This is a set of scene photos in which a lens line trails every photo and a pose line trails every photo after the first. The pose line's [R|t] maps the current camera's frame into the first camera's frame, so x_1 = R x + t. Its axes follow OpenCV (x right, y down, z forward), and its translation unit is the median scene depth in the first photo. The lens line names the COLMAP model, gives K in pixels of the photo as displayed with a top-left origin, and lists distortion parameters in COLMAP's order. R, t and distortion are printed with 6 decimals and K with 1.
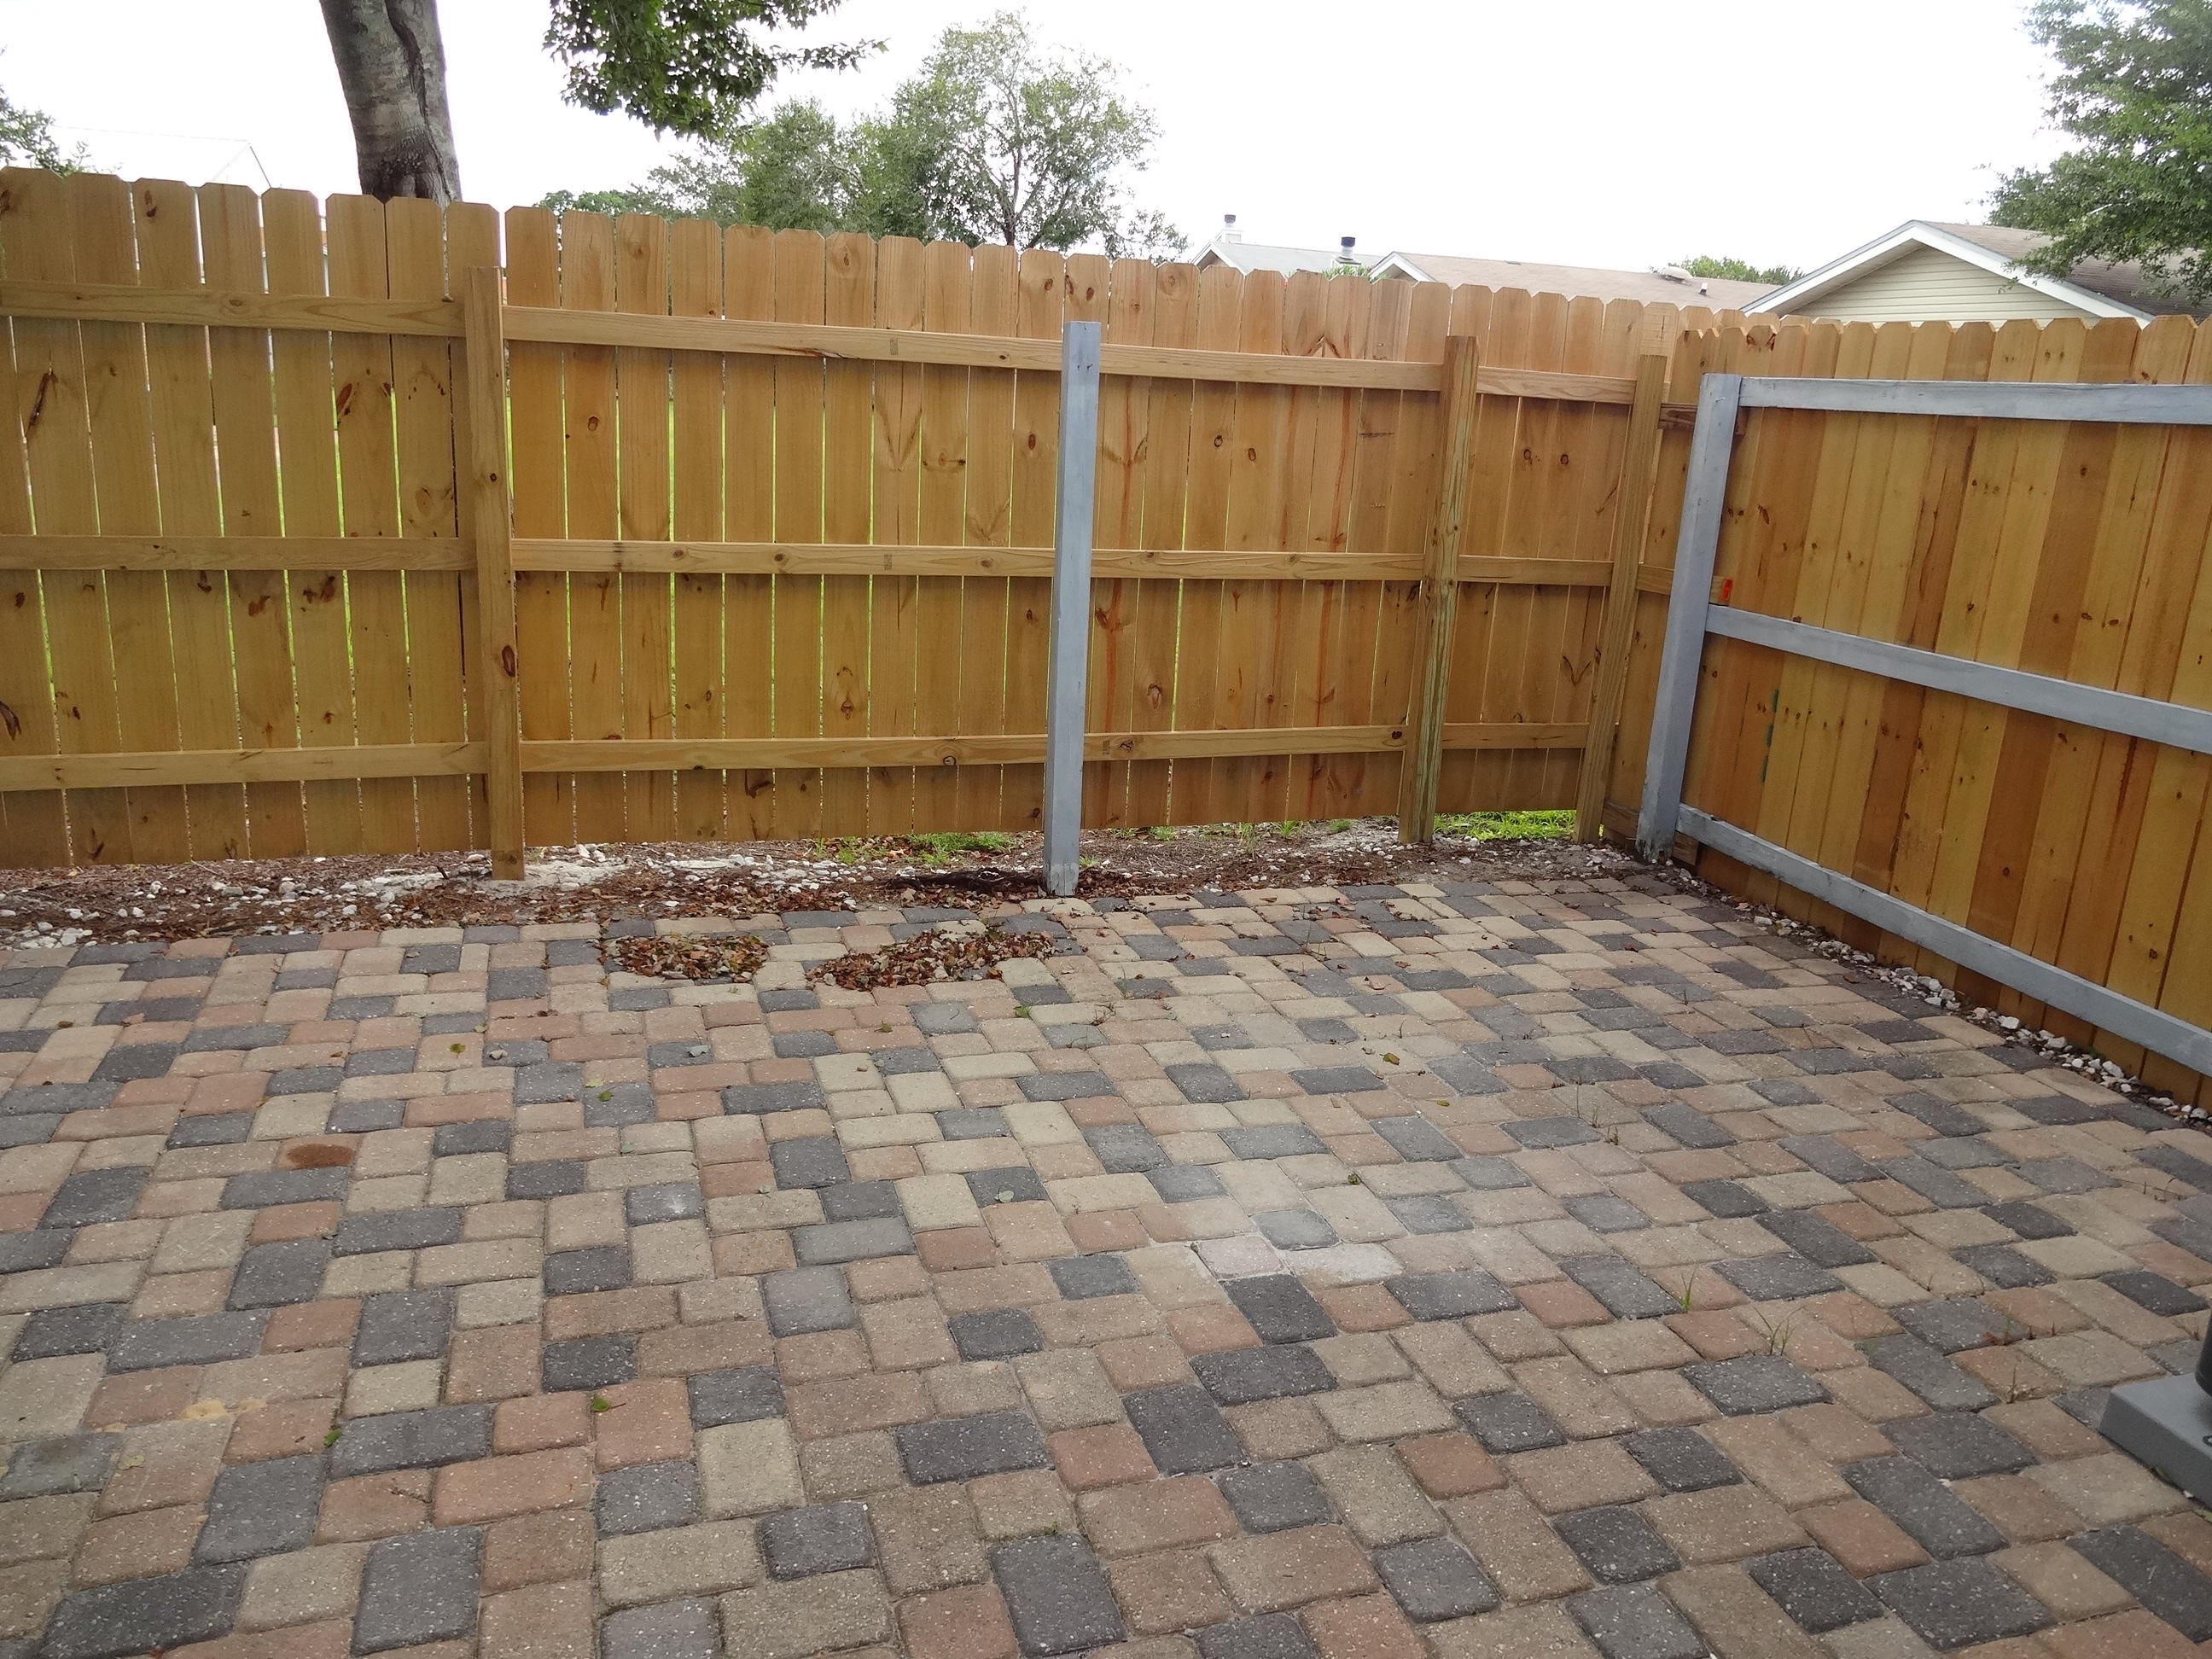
lens RADIAL K [[1646.3, 0, 1113.0], [0, 1646.3, 823.1], [0, 0, 1]] dist [-0.008357, 0.006002]
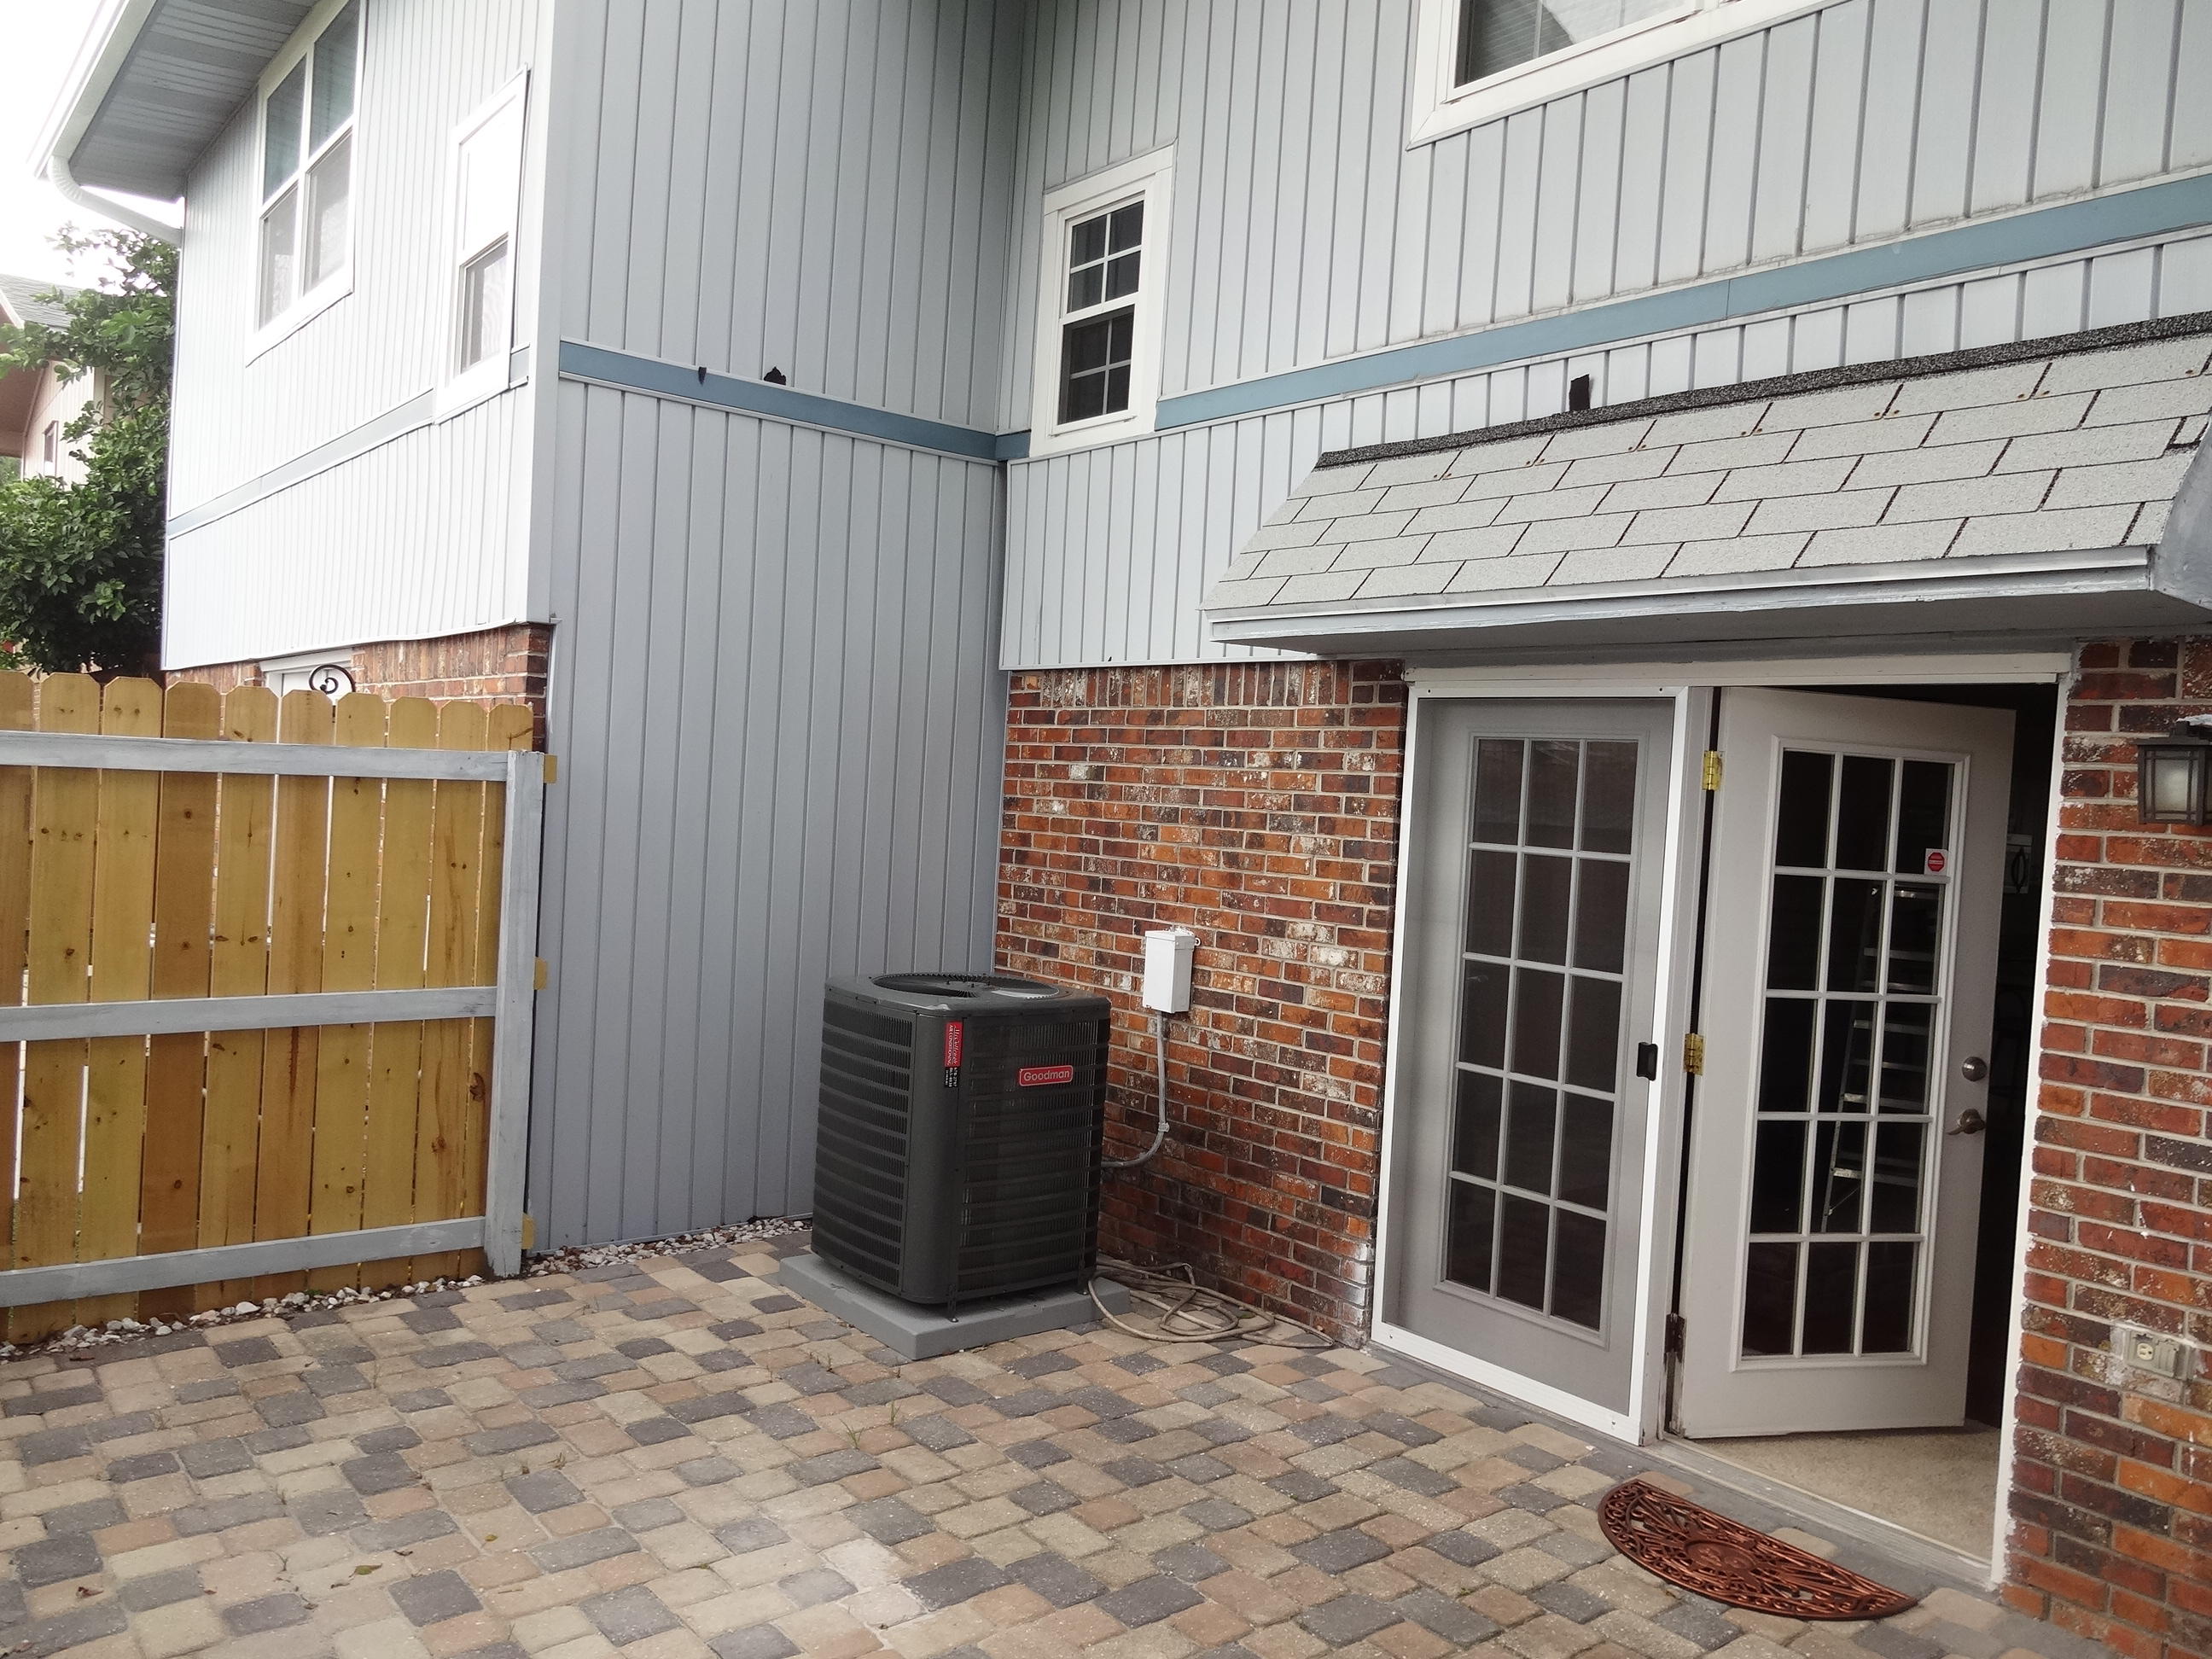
lens RADIAL K [[1646.3, 0, 1113.0], [0, 1646.3, 823.1], [0, 0, 1]] dist [-0.008357, 0.006002]
pose [[-0.360184, -0.094969, 0.928035, -0.708715], [0.176058, 0.970008, 0.167595, -0.299258], [-0.916117, 0.223753, -0.332661, 0.835659]]
